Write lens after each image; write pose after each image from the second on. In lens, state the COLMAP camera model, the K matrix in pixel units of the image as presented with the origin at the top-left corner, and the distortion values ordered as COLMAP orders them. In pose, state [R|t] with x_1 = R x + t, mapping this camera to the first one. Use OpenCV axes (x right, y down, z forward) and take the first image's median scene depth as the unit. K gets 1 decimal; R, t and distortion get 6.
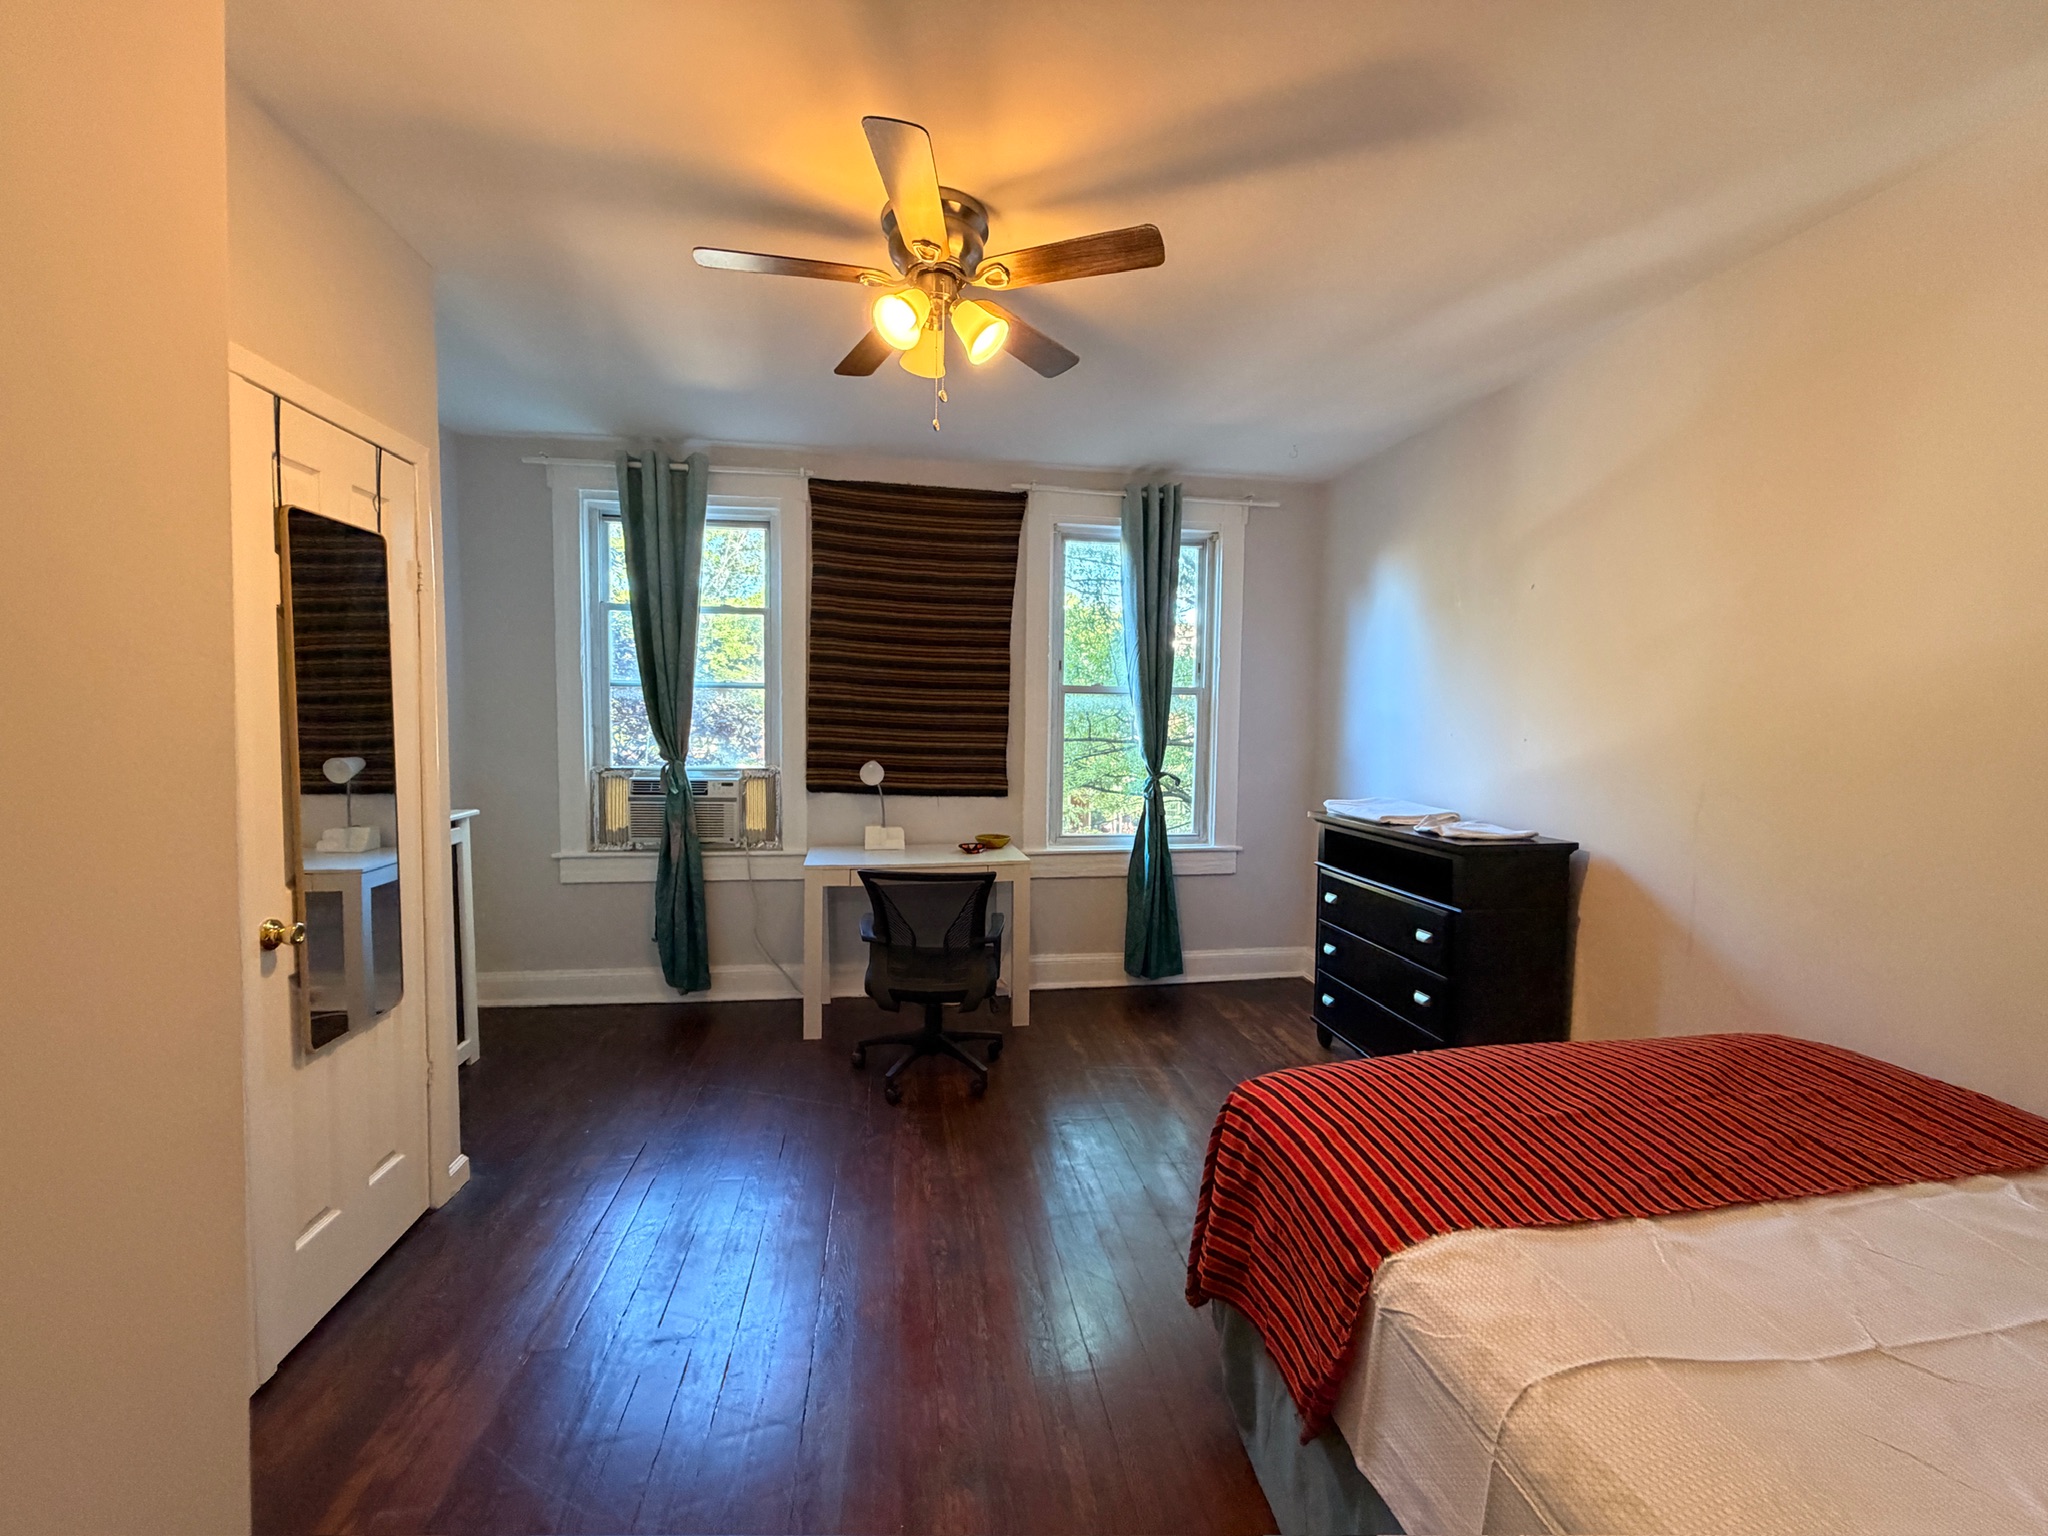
lens RADIAL K [[811.2, 0, 1023.7], [0, 811.2, 767.1], [0, 0, 1]] dist [-0.000707, -0.001490]
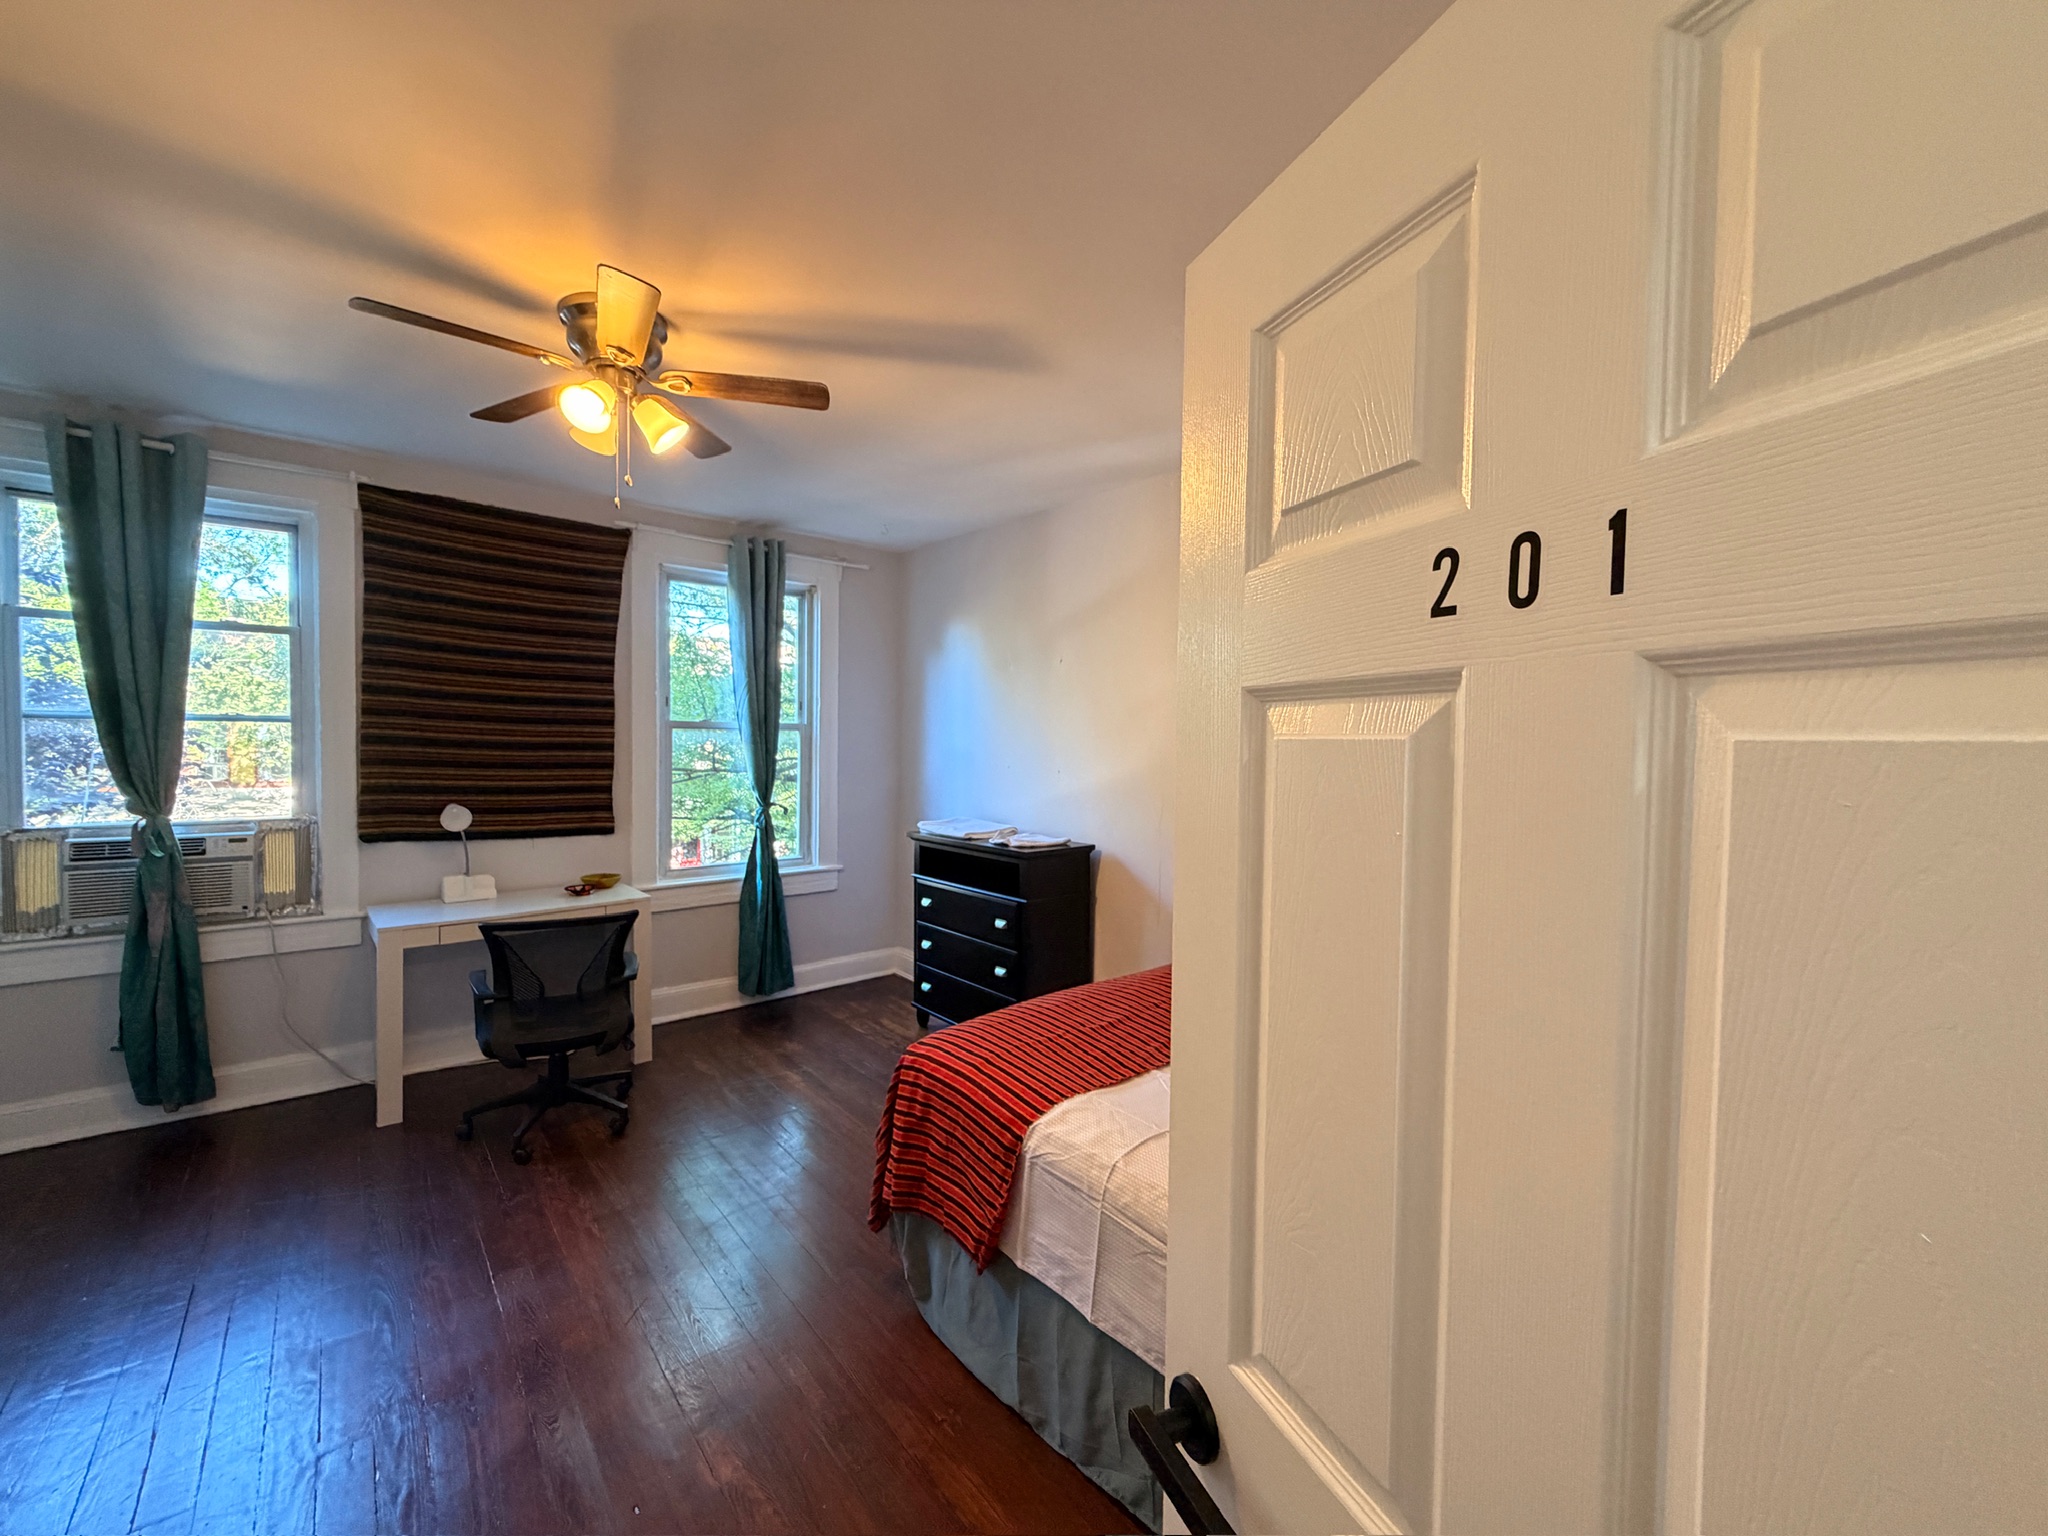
lens RADIAL K [[811.2, 0, 1023.4], [0, 811.2, 770.7], [0, 0, 1]] dist [-0.000707, -0.001490]
pose [[0.853044, -0.020606, 0.521433, -0.121362], [0.027659, 0.999601, -0.005746, -0.023700], [-0.521106, 0.019324, 0.853273, -0.113437]]
